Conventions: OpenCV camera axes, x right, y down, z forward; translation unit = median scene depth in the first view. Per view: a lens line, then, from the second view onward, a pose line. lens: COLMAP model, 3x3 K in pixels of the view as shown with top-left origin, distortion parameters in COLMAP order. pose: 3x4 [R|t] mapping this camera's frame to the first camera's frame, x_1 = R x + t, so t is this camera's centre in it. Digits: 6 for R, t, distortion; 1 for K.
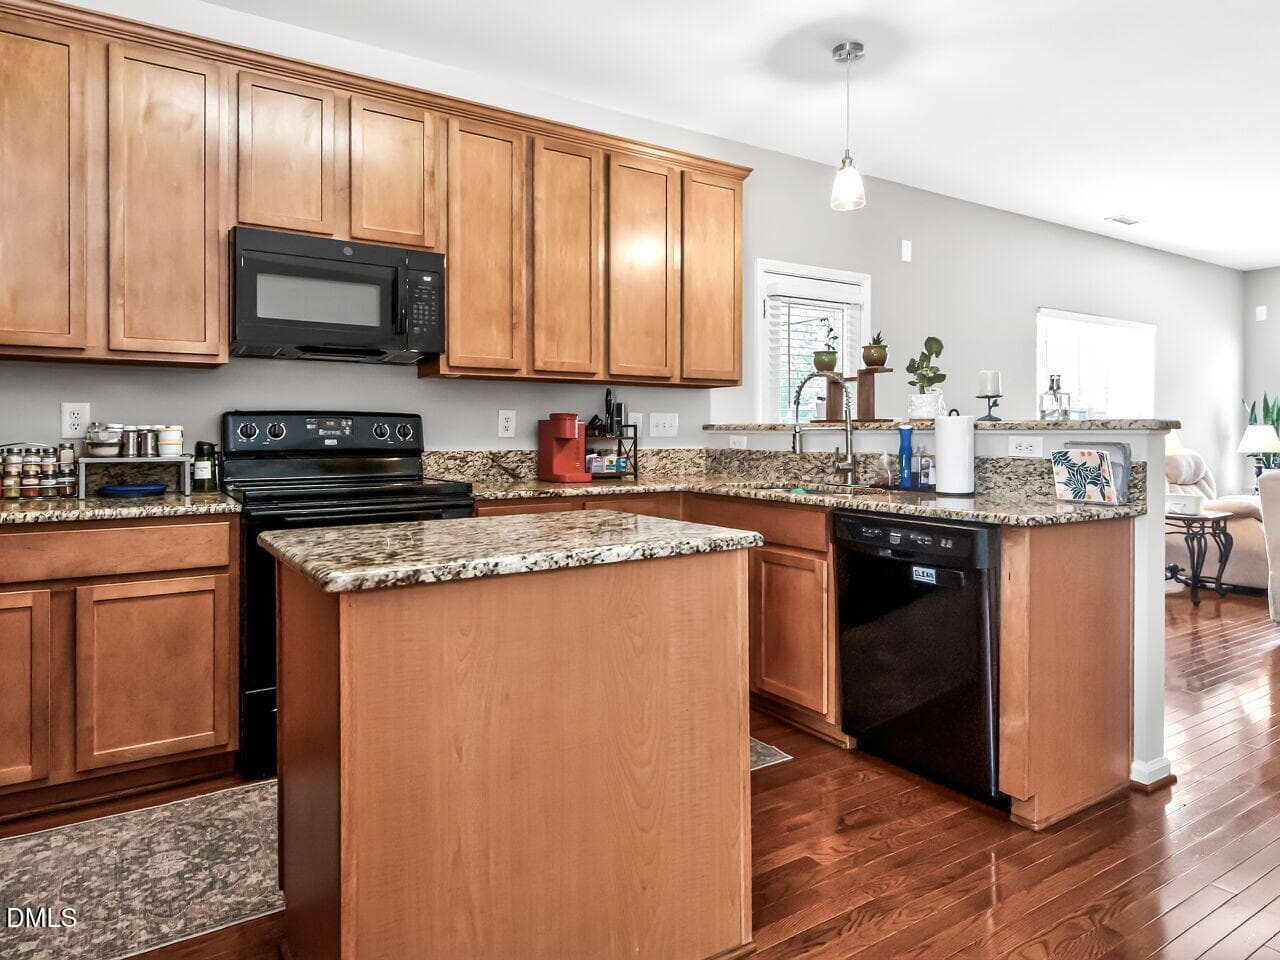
lens RADIAL K [[778.5, 0, 639.5], [0, 778.5, 437.4], [0, 0, 1]] dist [0.001720, -0.003632]
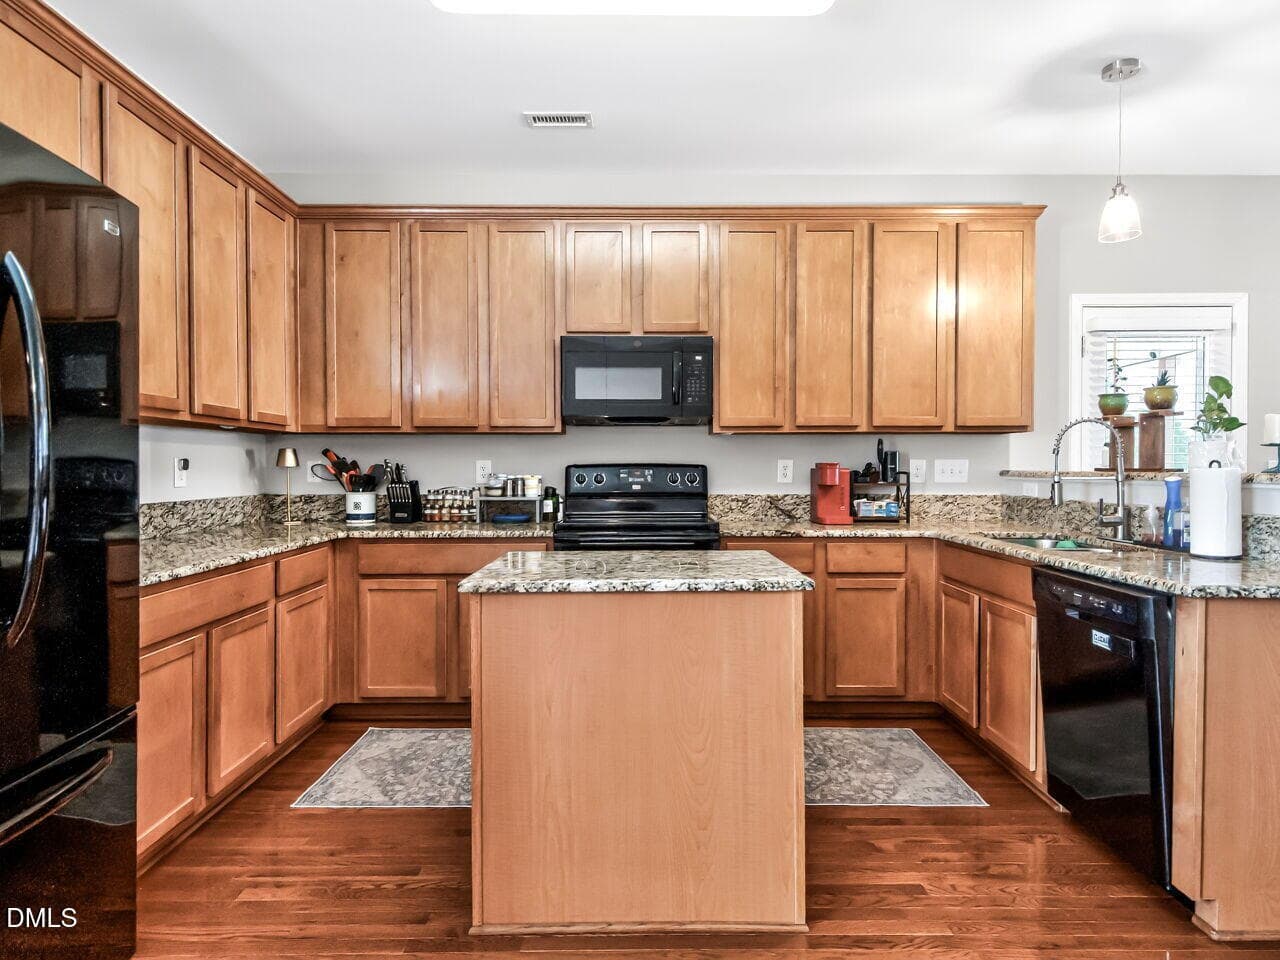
lens RADIAL K [[714.7, 0, 640.0], [0, 714.7, 480.0], [0, 0, 1]] dist [0.001254, -0.003759]
pose [[0.848097, 0.006954, -0.529795, 0.237715], [-0.001959, 0.999948, 0.009989, -0.017063], [0.529837, -0.007434, 0.848067, -0.021383]]
